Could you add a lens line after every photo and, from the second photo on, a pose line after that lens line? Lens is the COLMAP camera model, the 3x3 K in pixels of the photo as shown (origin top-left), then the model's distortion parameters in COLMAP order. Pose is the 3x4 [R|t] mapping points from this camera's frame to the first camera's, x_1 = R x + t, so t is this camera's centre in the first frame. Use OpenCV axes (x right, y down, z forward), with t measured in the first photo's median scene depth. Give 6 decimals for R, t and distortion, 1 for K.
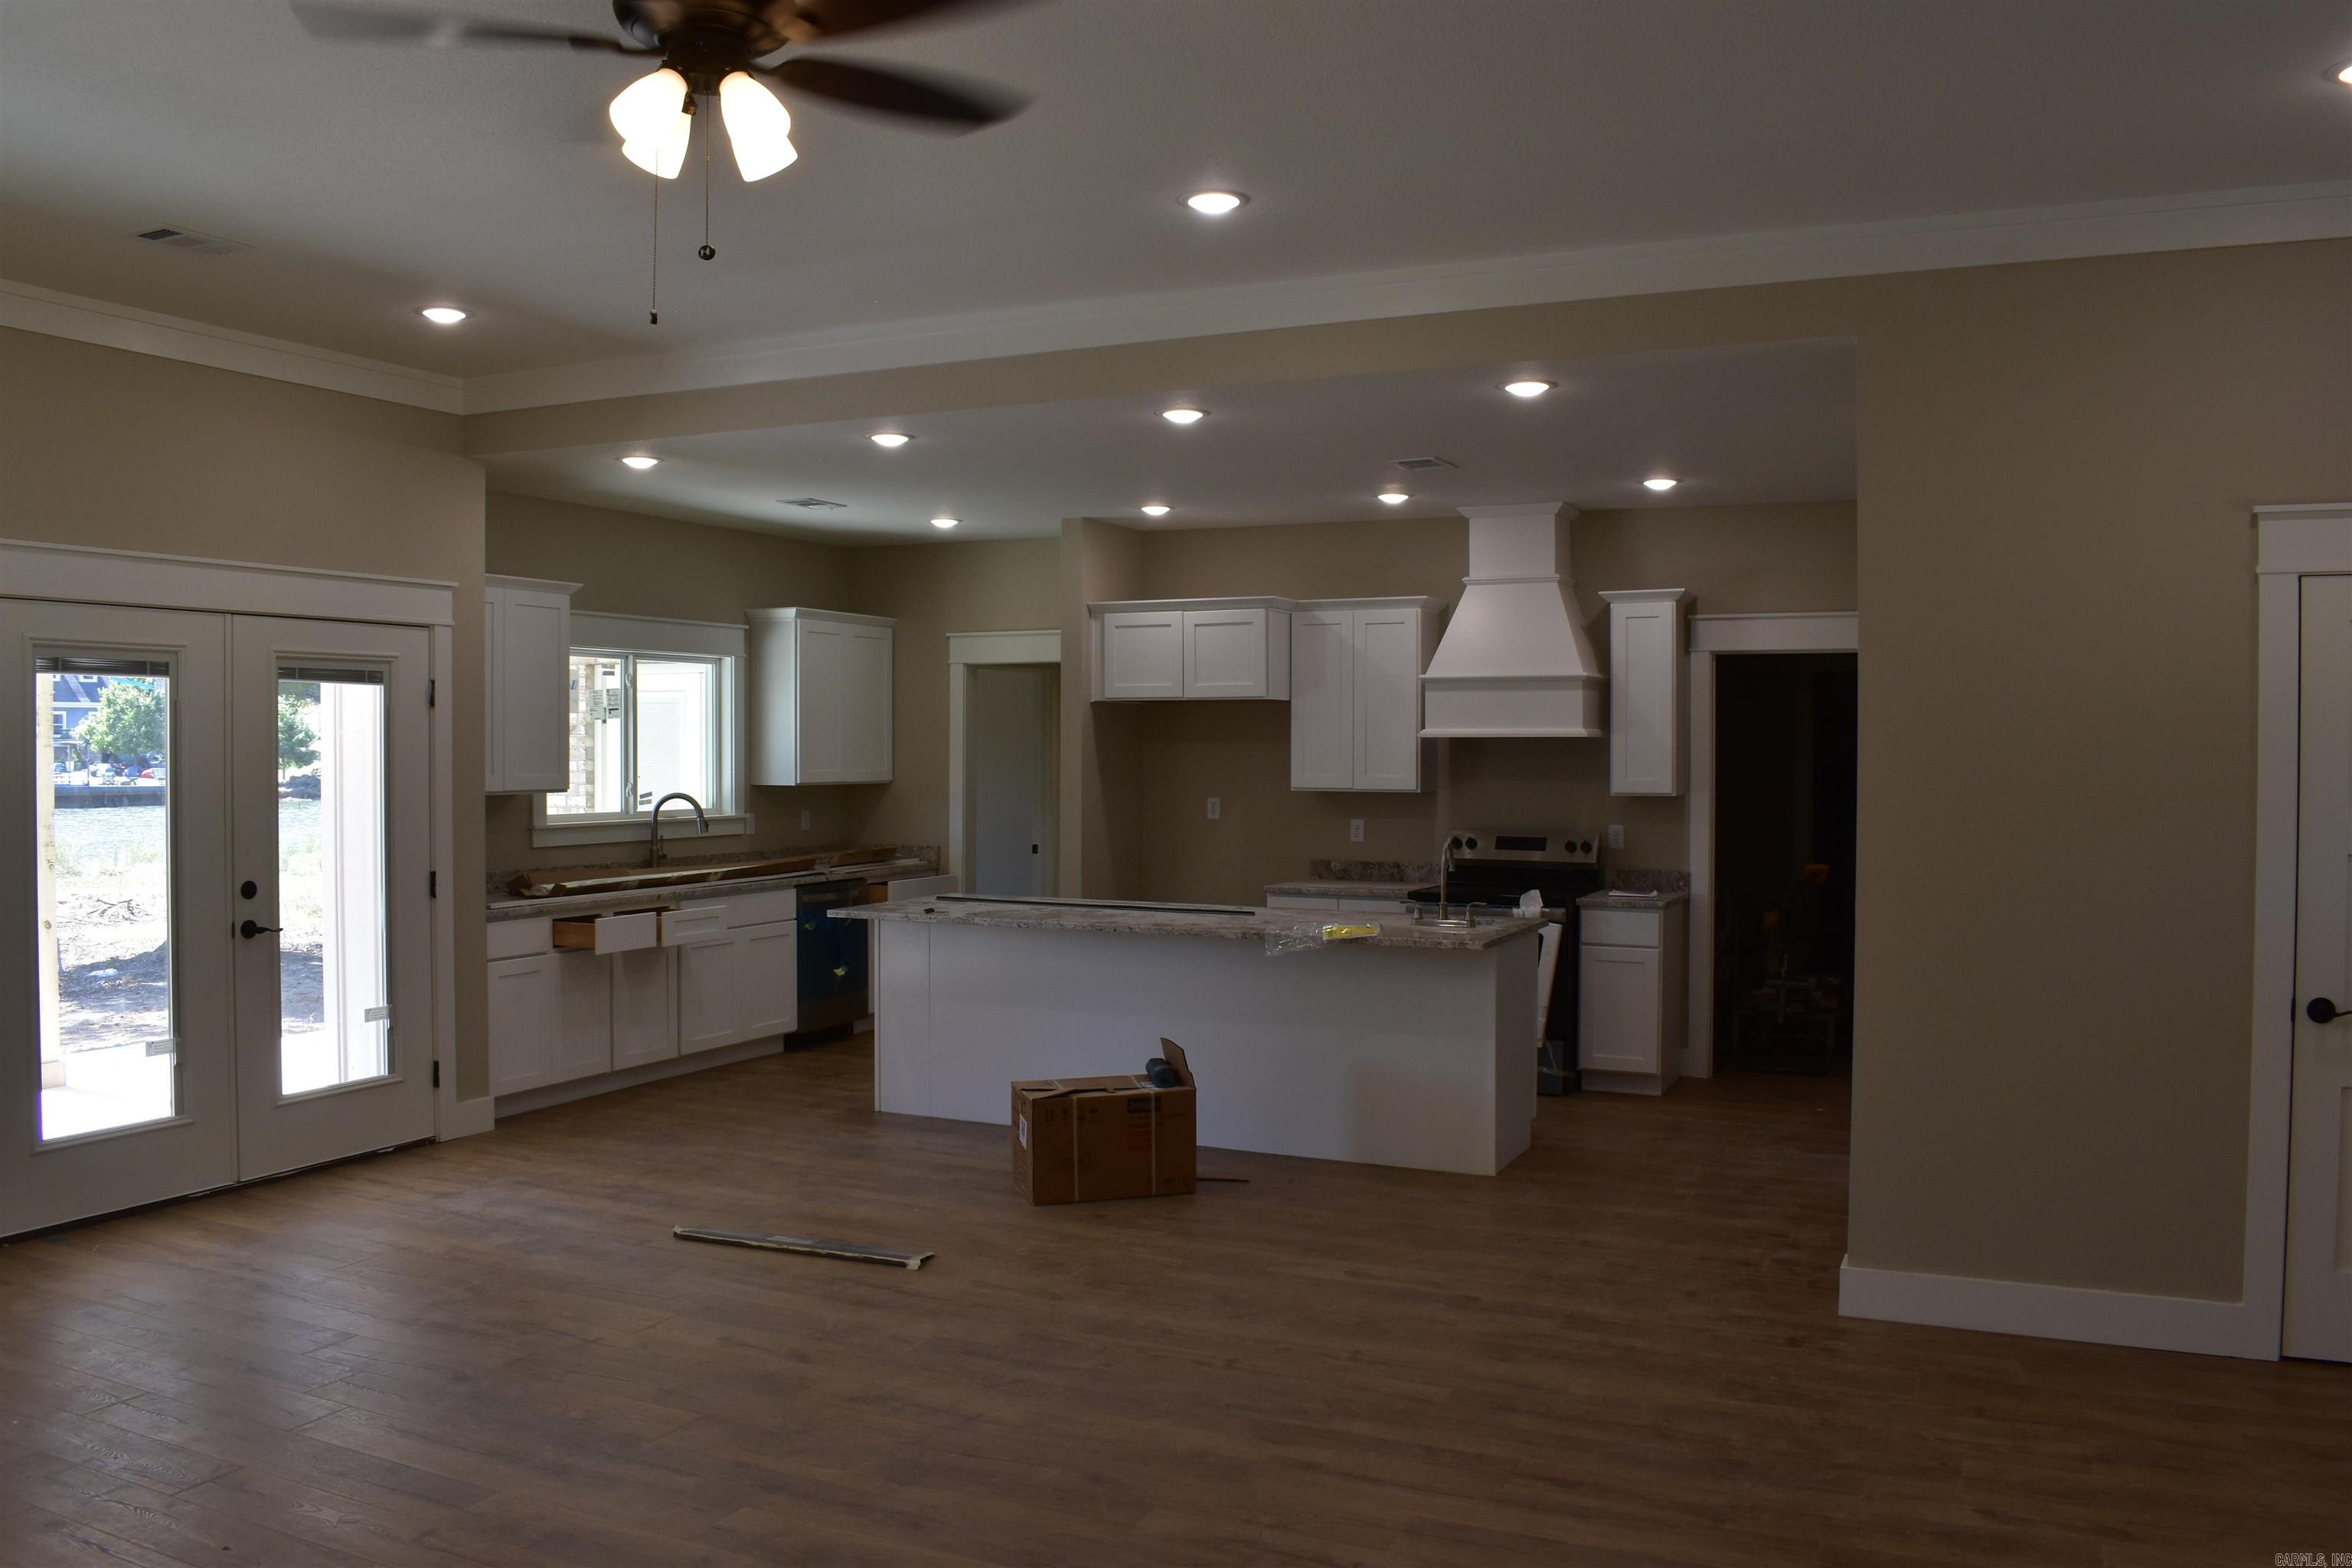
lens RADIAL K [[1831.6, 0, 1176.0], [0, 1831.6, 784.0], [0, 0, 1]] dist [-0.095091, 0.008555]
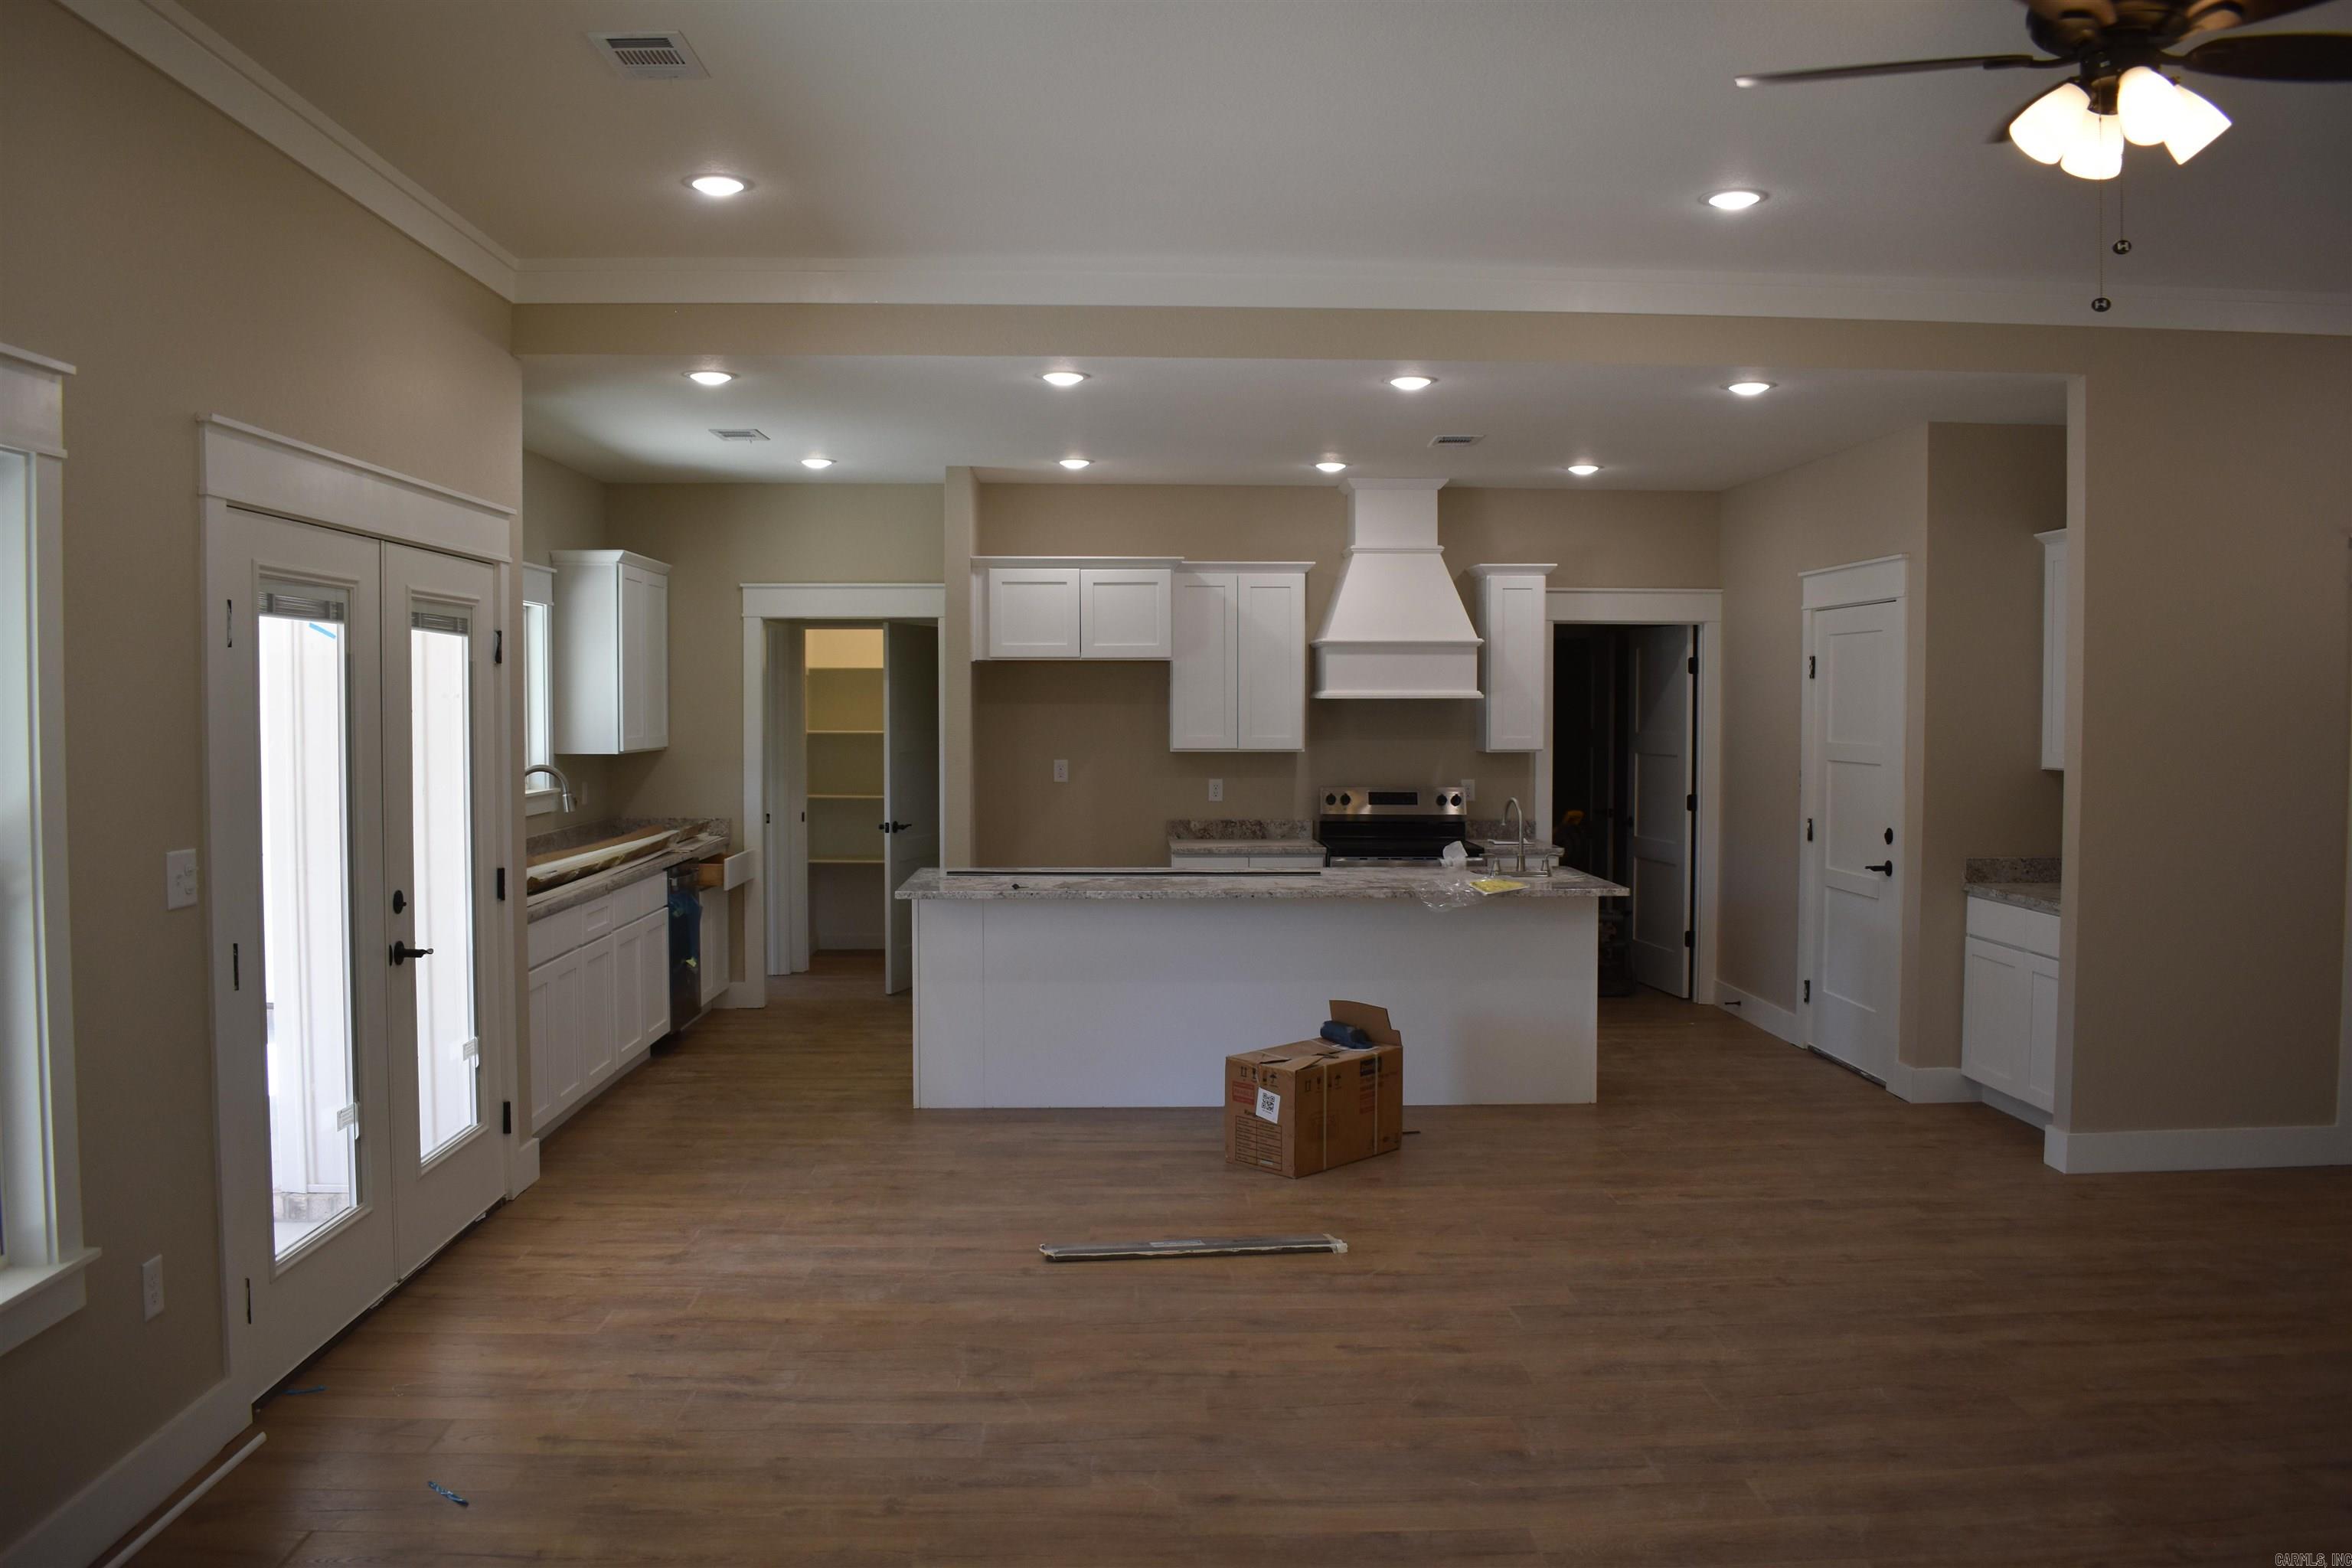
lens RADIAL K [[1831.6, 0, 1176.0], [0, 1831.6, 784.0], [0, 0, 1]] dist [-0.095091, 0.008555]
pose [[0.887717, -0.022432, 0.459844, -0.471943], [0.011270, 0.999572, 0.027004, -0.006753], [-0.460252, -0.018789, 0.887589, 0.131768]]
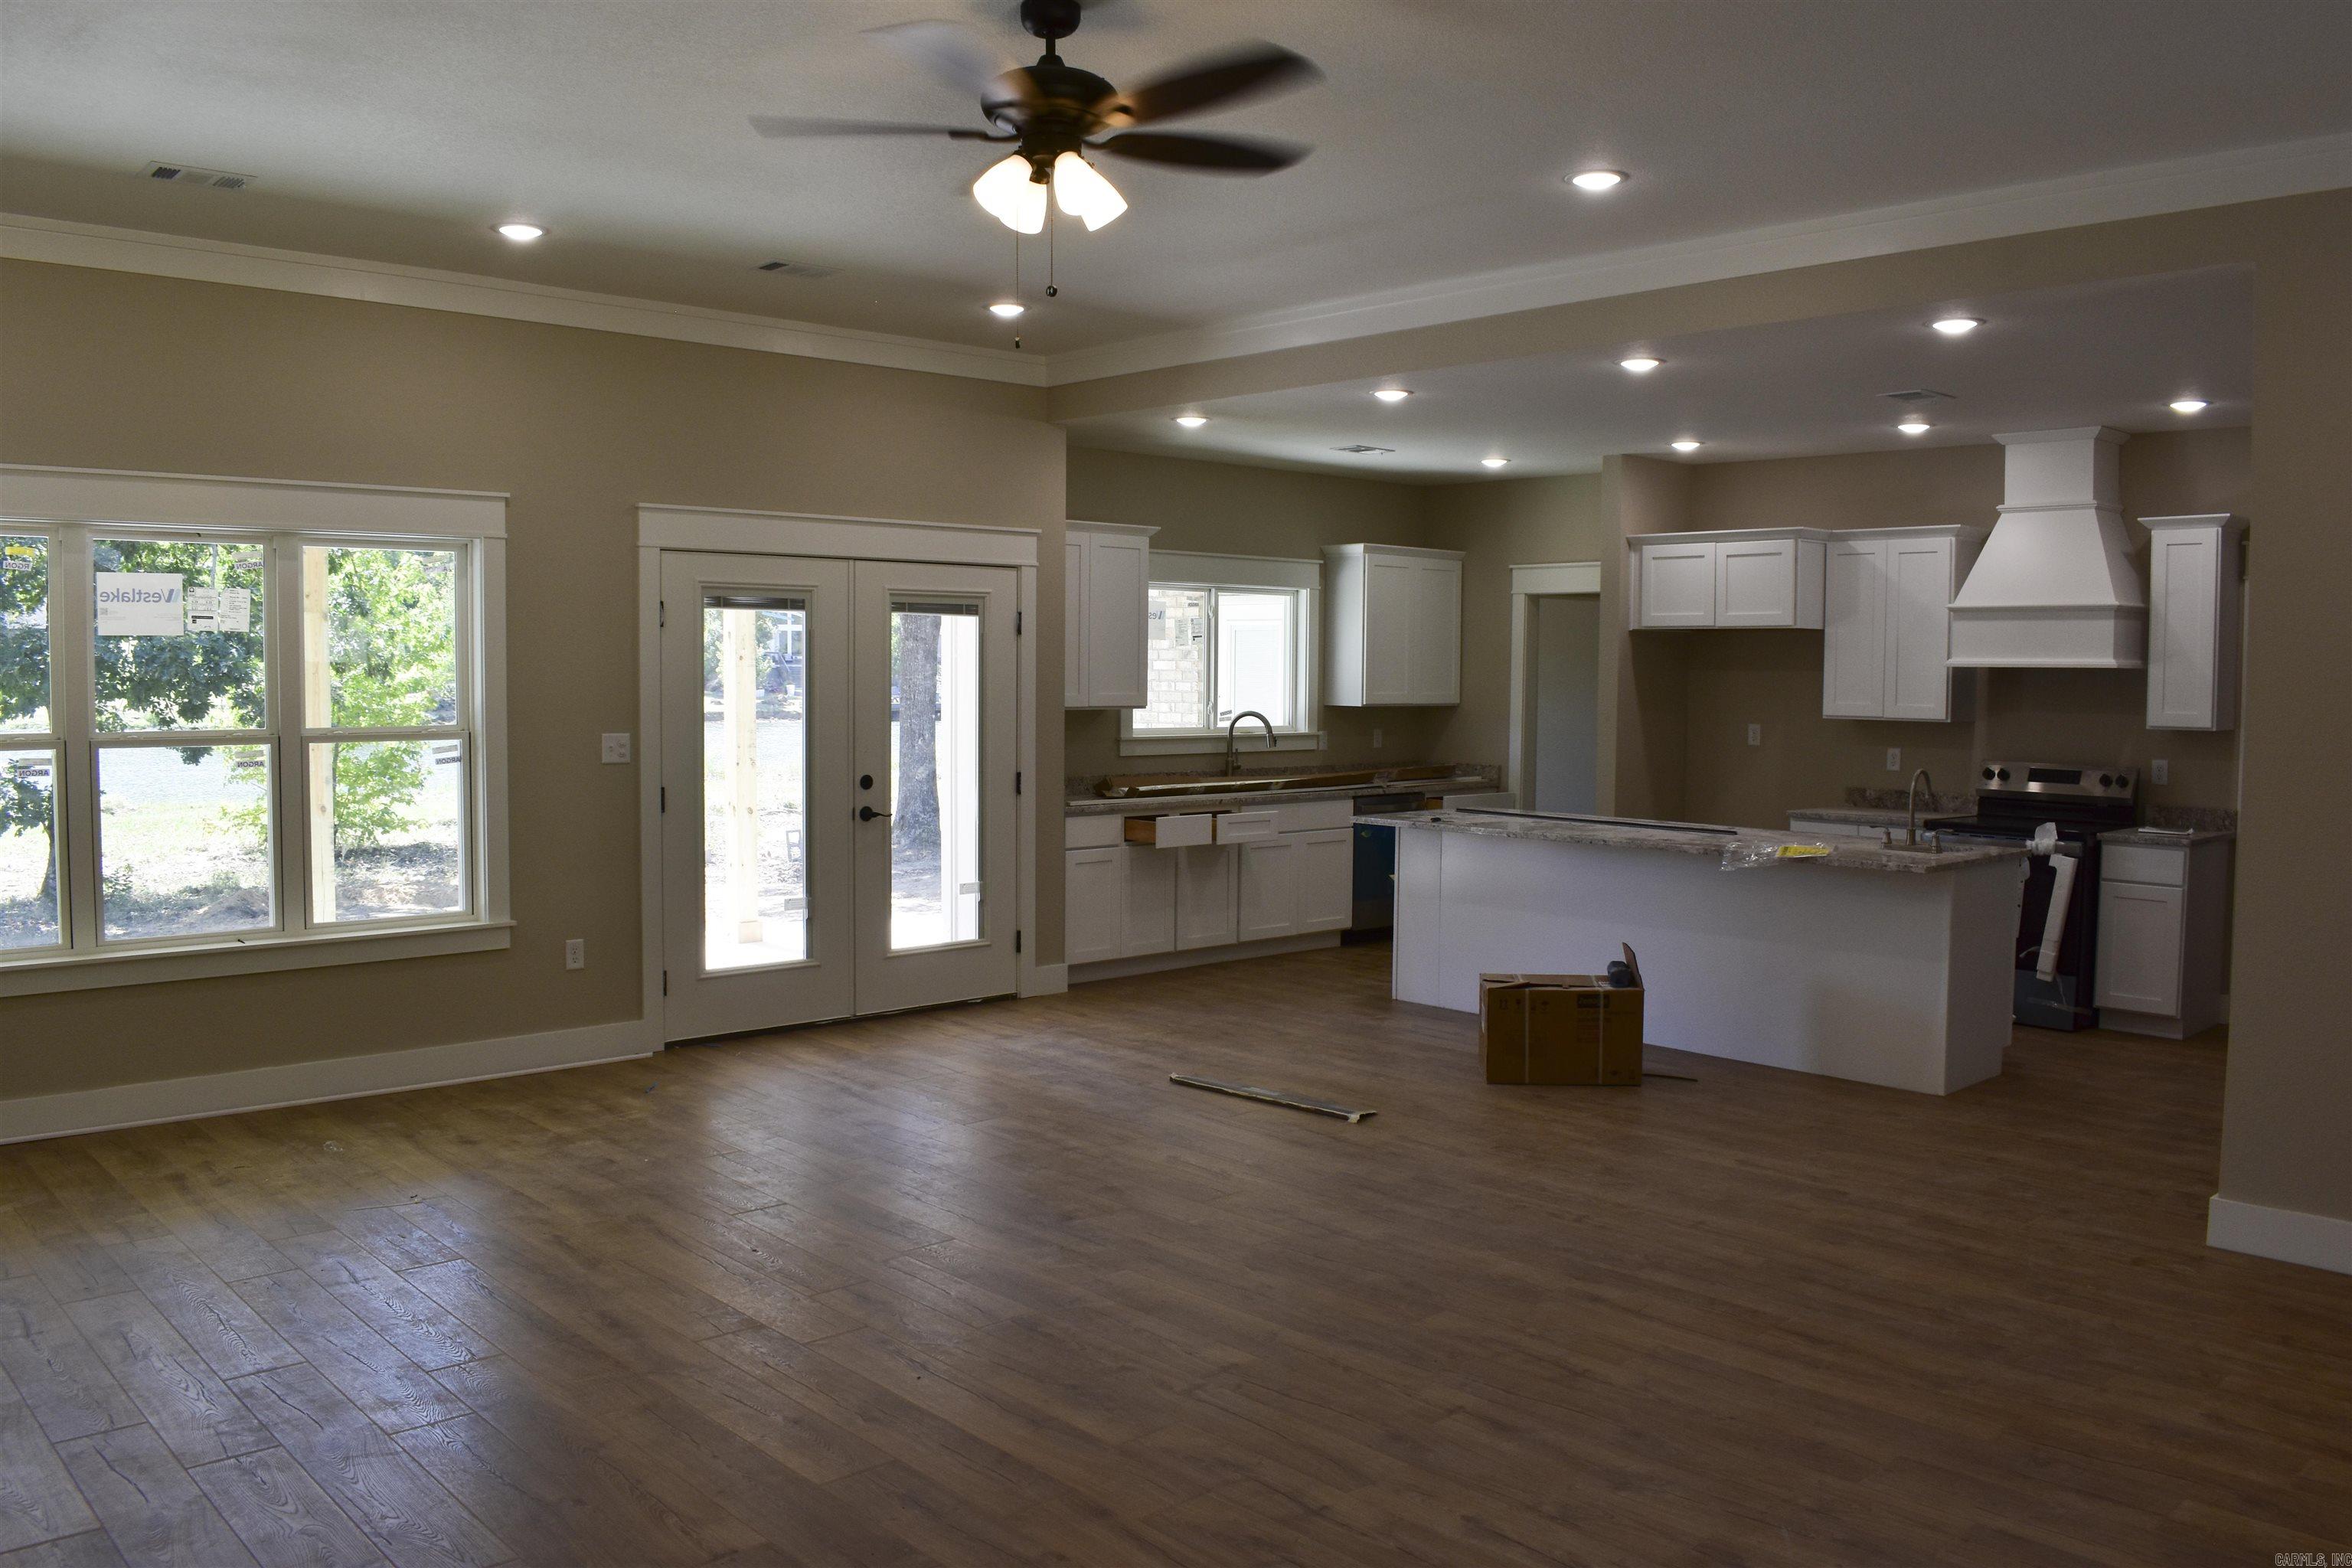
lens RADIAL K [[1831.6, 0, 1176.0], [0, 1831.6, 784.0], [0, 0, 1]] dist [-0.095091, 0.008555]
pose [[0.926922, 0.028998, -0.374132, 0.127620], [-0.014076, 0.998995, 0.042556, 0.002863], [0.374990, -0.034180, 0.926399, -0.079476]]
